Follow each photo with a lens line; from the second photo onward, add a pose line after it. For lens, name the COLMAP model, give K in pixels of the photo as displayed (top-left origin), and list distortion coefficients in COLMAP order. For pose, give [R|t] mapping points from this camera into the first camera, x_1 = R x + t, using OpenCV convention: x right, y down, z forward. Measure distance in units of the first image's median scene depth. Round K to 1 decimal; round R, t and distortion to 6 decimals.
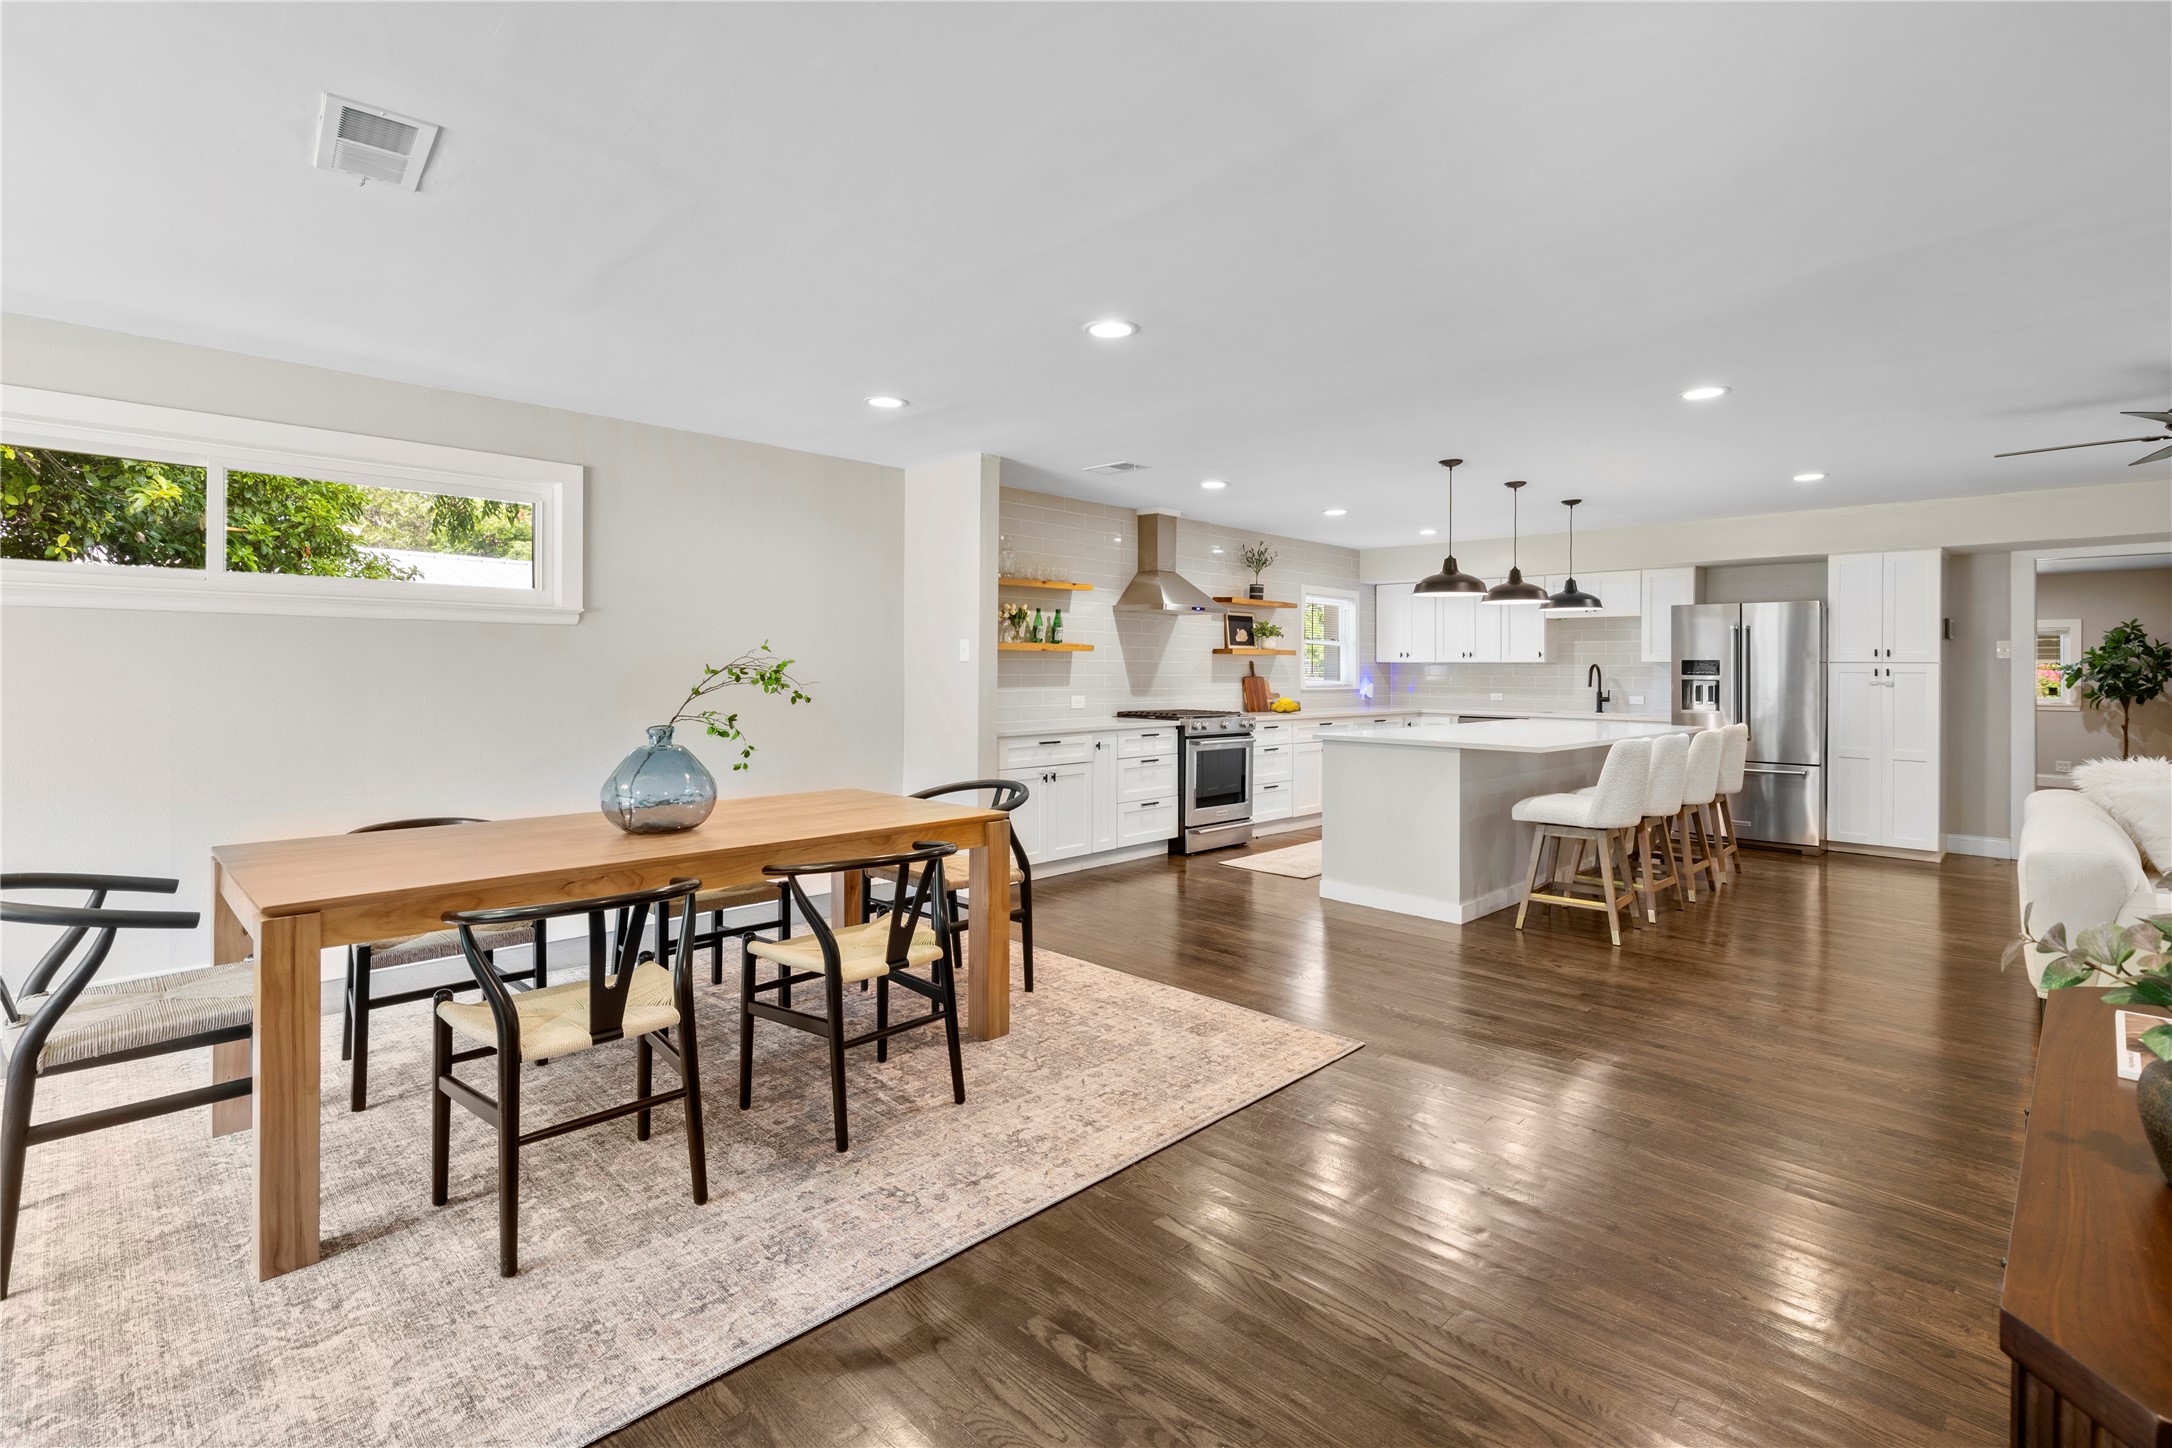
lens RADIAL K [[1016.8, 0, 1069.1], [0, 1016.8, 666.7], [0, 0, 1]] dist [0.003019, -0.000251]
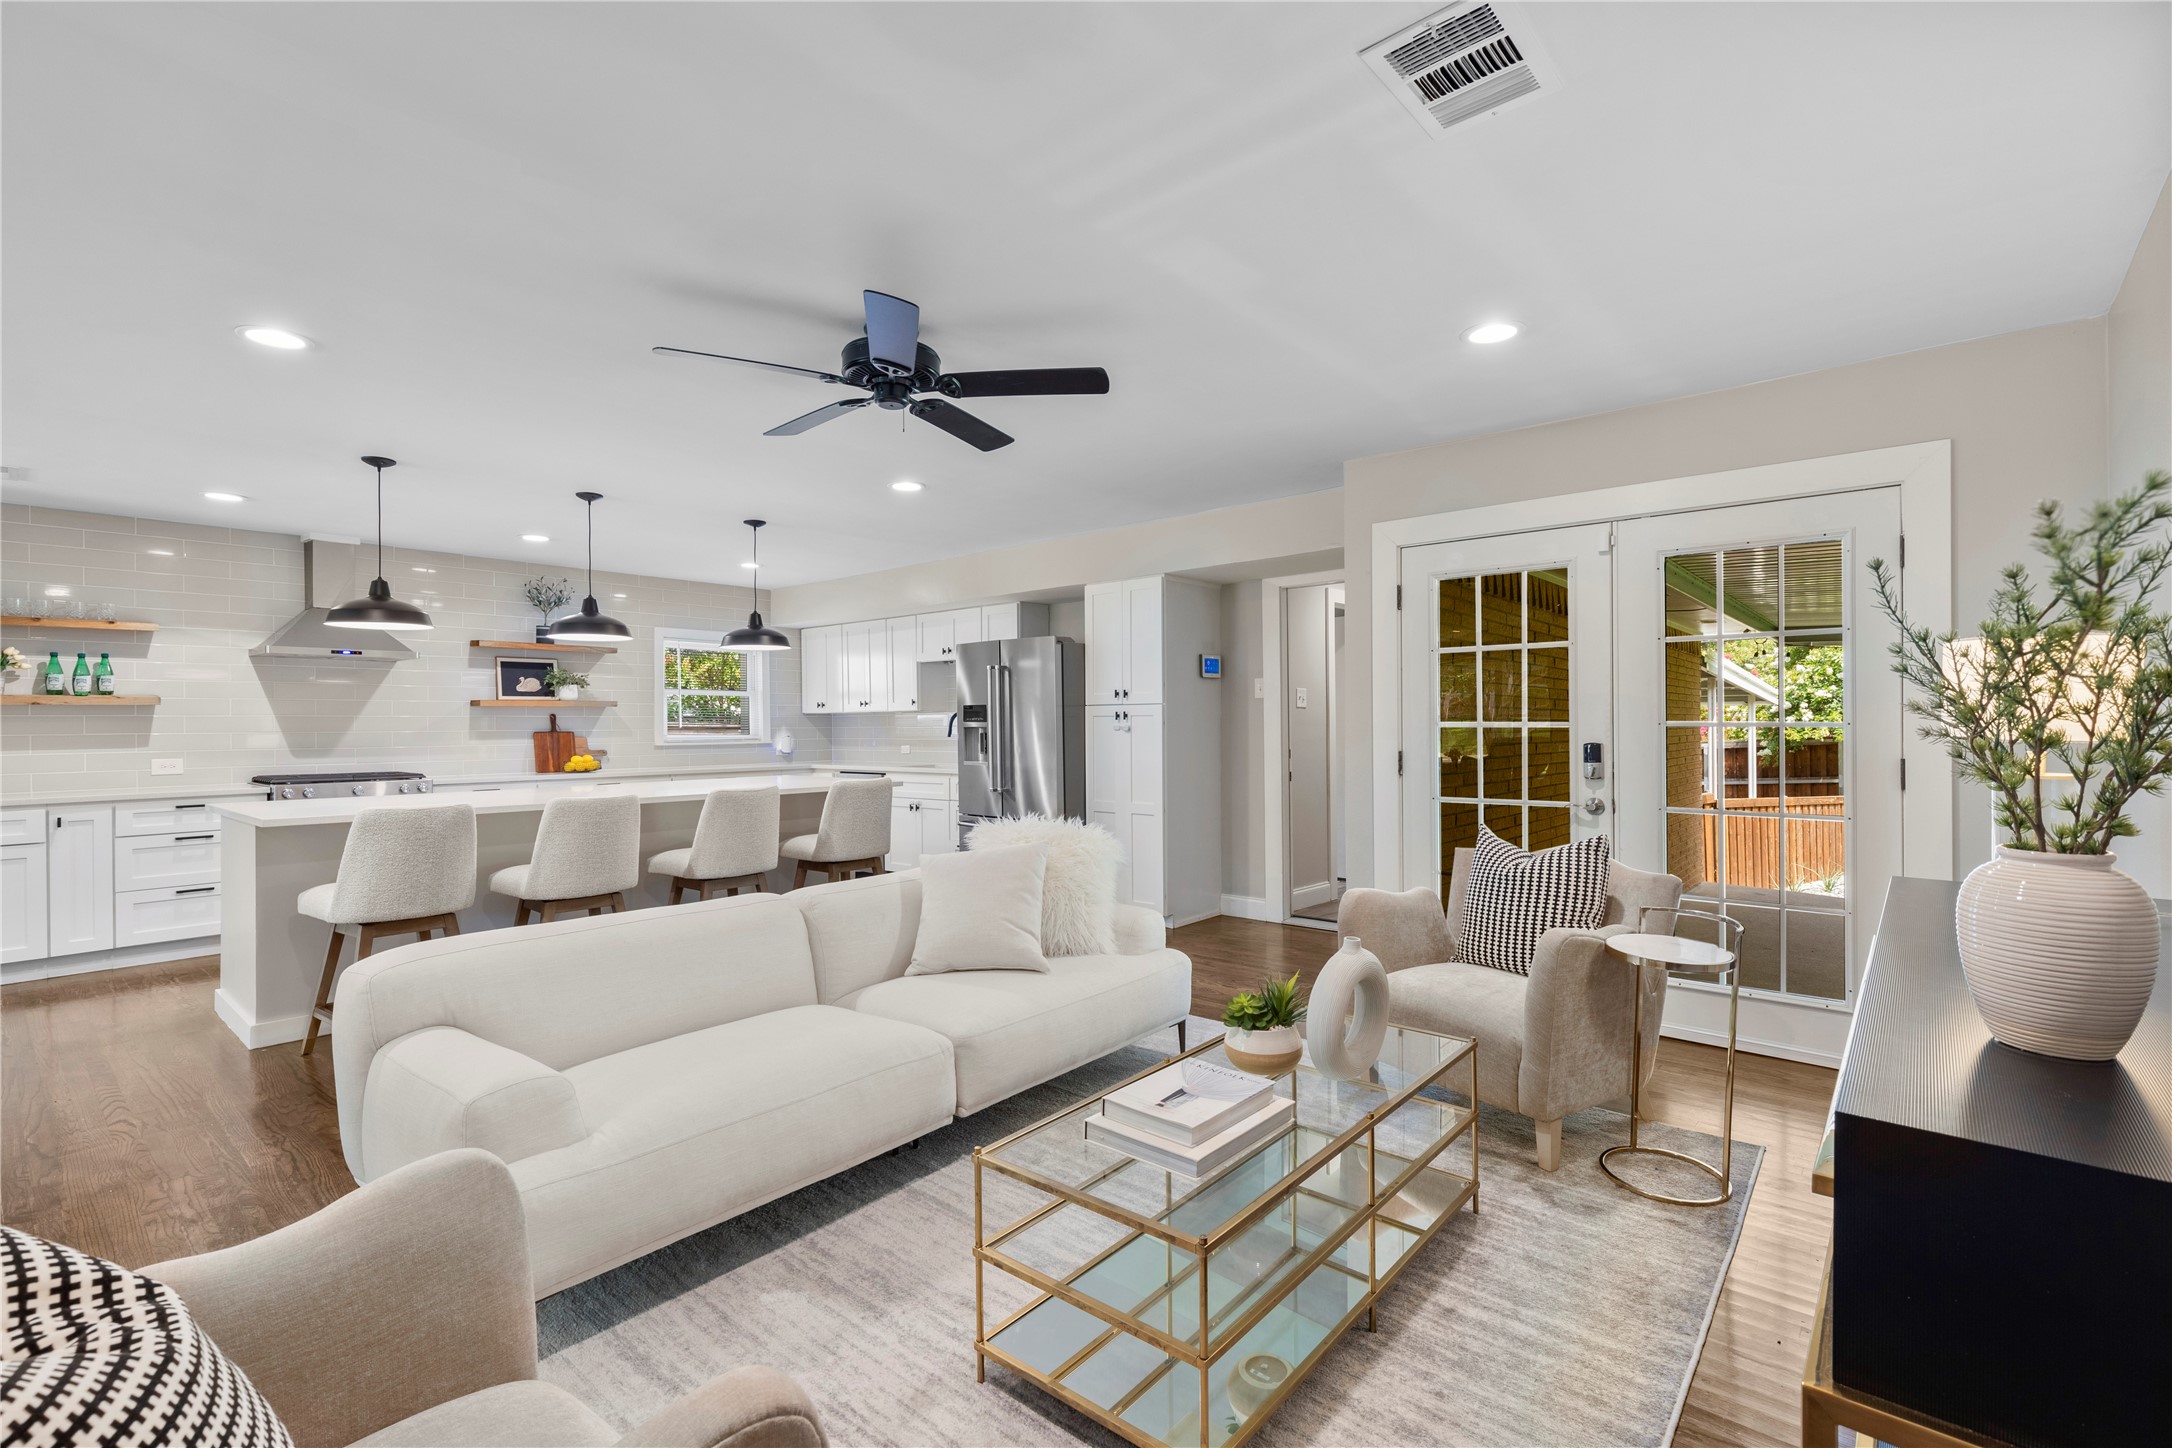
lens RADIAL K [[968.5, 0, 1093.7], [0, 968.5, 725.9], [0, 0, 1]] dist [0.000269, 0.000021]
pose [[0.996197, -0.016106, 0.085628, 0.687357], [0.015858, 0.999868, 0.003569, 0.010940], [-0.085674, -0.002198, 0.996321, 0.153940]]
